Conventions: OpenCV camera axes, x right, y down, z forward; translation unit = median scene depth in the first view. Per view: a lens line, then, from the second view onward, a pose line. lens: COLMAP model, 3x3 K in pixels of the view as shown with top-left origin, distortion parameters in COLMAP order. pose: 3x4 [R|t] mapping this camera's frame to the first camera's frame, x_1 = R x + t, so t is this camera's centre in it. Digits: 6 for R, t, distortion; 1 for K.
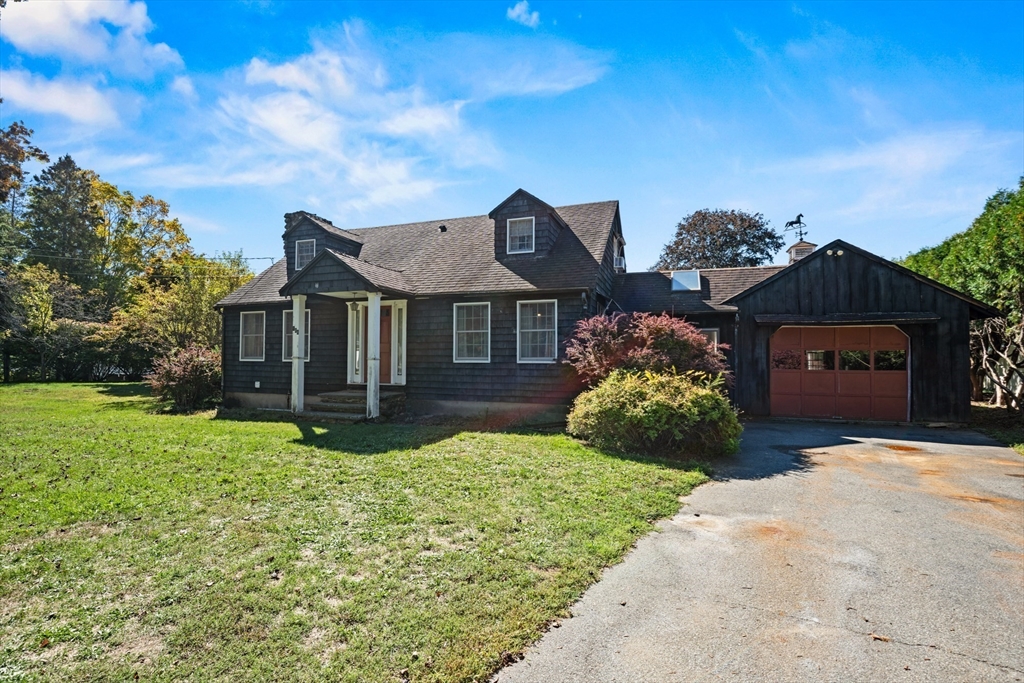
lens RADIAL K [[498.2, 0, 512.0], [0, 498.2, 341.5], [0, 0, 1]] dist [-0.022767, 0.001069]
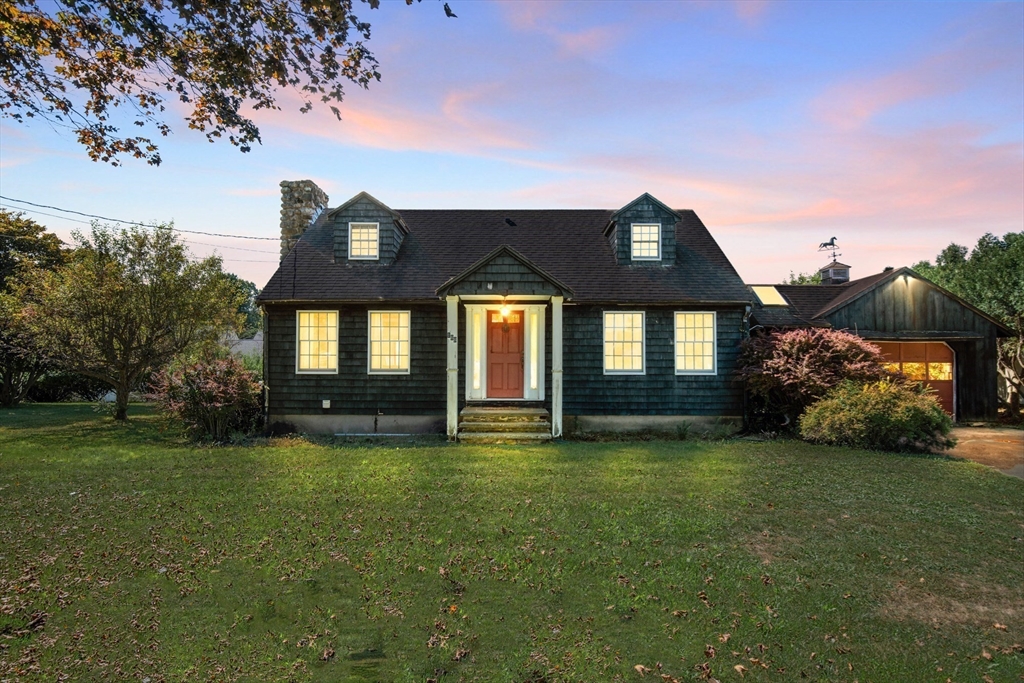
lens RADIAL K [[610.0, 0, 512.0], [0, 610.0, 341.5], [0, 0, 1]] dist [-0.005379, -0.002307]
pose [[0.936043, 0.014687, 0.351578, -0.696994], [-0.011347, 0.999869, -0.011559, -0.004804], [-0.351702, 0.006830, 0.936087, -0.008719]]
